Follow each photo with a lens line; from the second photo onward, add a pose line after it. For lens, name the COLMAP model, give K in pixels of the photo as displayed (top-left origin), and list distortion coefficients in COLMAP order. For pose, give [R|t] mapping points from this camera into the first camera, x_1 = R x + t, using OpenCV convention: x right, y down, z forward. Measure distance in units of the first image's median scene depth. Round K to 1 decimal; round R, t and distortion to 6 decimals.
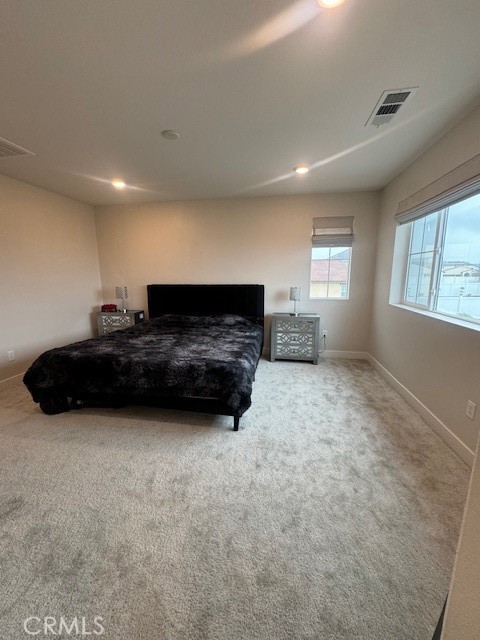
lens RADIAL K [[255.9, 0, 240.4], [0, 255.9, 320.7], [0, 0, 1]] dist [0.000726, -0.001357]
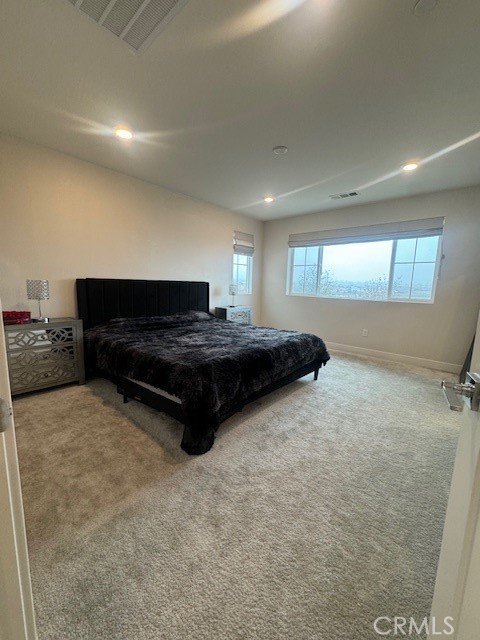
lens RADIAL K [[255.9, 0, 238.3], [0, 255.9, 320.2], [0, 0, 1]] dist [0.000726, -0.001357]
pose [[0.521127, -0.099375, 0.847674, -1.295626], [0.122784, 0.991596, 0.040763, -0.011688], [-0.844601, 0.082838, 0.528949, 0.534748]]
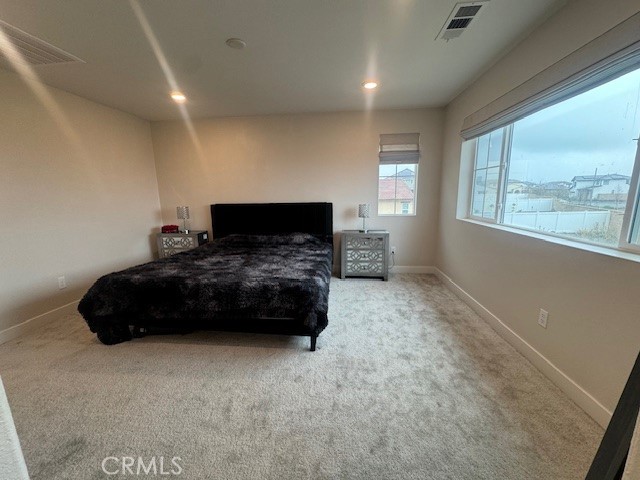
lens RADIAL K [[255.9, 0, 321.6], [0, 255.9, 241.0], [0, 0, 1]] dist [0.000726, -0.001357]
pose [[0.997125, -0.024611, 0.071666, -0.040331], [0.024406, 0.999695, 0.003734, 0.008487], [-0.071736, -0.001975, 0.997422, 0.026857]]
